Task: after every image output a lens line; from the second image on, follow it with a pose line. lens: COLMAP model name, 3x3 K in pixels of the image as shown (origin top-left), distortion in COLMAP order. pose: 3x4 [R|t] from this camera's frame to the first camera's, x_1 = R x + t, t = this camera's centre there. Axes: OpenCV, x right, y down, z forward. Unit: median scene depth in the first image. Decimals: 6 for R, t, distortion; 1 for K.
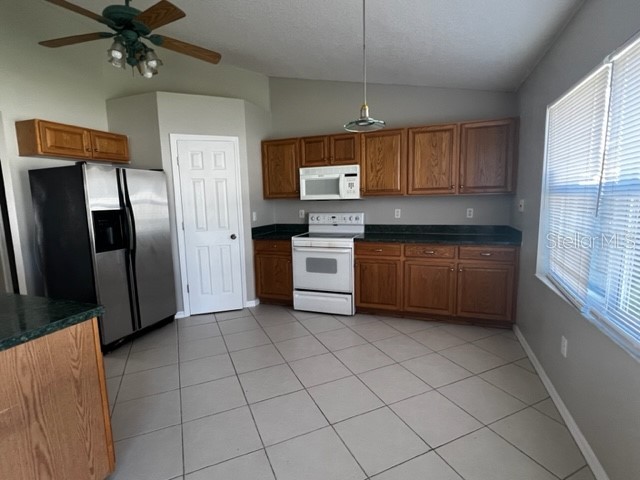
lens RADIAL K [[321.6, 0, 320.1], [0, 321.6, 239.3], [0, 0, 1]] dist [0.012571, 0.000279]
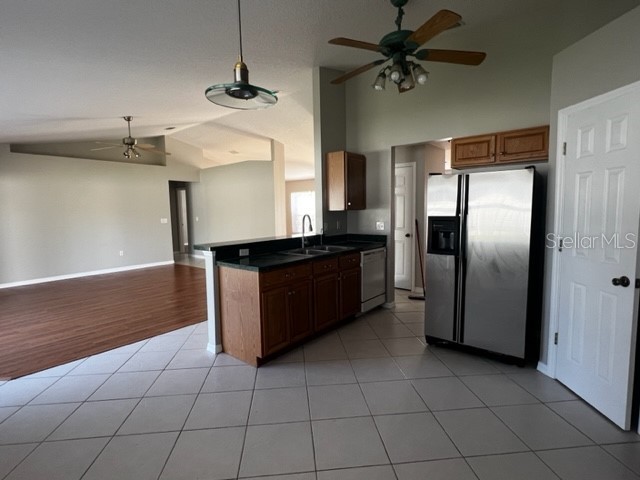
lens RADIAL K [[321.6, 0, 320.1], [0, 321.6, 238.9], [0, 0, 1]] dist [0.012571, 0.000279]
pose [[-0.333160, 0.113074, -0.936066, 0.441582], [-0.096391, 0.983497, 0.153111, -0.129733], [0.937930, 0.141239, -0.316762, 0.898567]]
